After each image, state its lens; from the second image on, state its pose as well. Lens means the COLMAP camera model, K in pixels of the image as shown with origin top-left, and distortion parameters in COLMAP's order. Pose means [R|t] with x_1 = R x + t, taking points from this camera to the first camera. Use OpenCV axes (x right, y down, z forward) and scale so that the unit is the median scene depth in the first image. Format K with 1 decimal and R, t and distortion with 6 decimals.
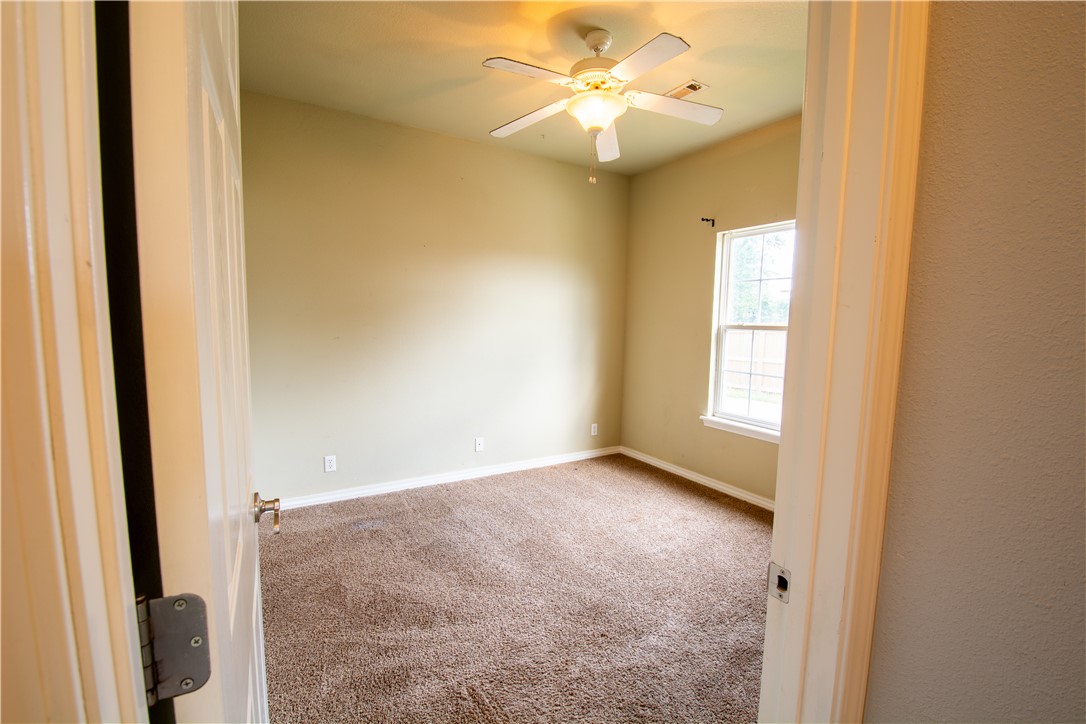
lens RADIAL K [[469.7, 0, 547.0], [0, 469.7, 365.1], [0, 0, 1]] dist [0.001365, 0.000643]
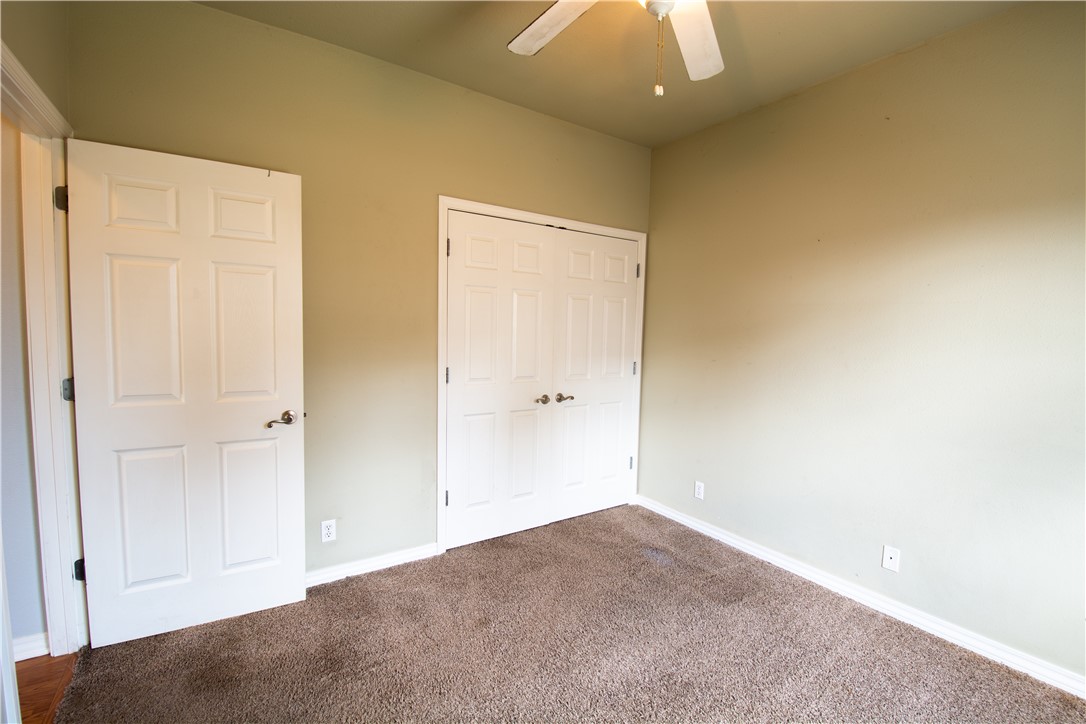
lens RADIAL K [[469.7, 0, 547.0], [0, 469.7, 365.1], [0, 0, 1]] dist [0.001365, 0.000643]
pose [[0.066844, 0.056226, -0.996178, 0.458651], [-0.124990, 0.991018, 0.047548, -0.049919], [0.989904, 0.121334, 0.073271, 0.590466]]
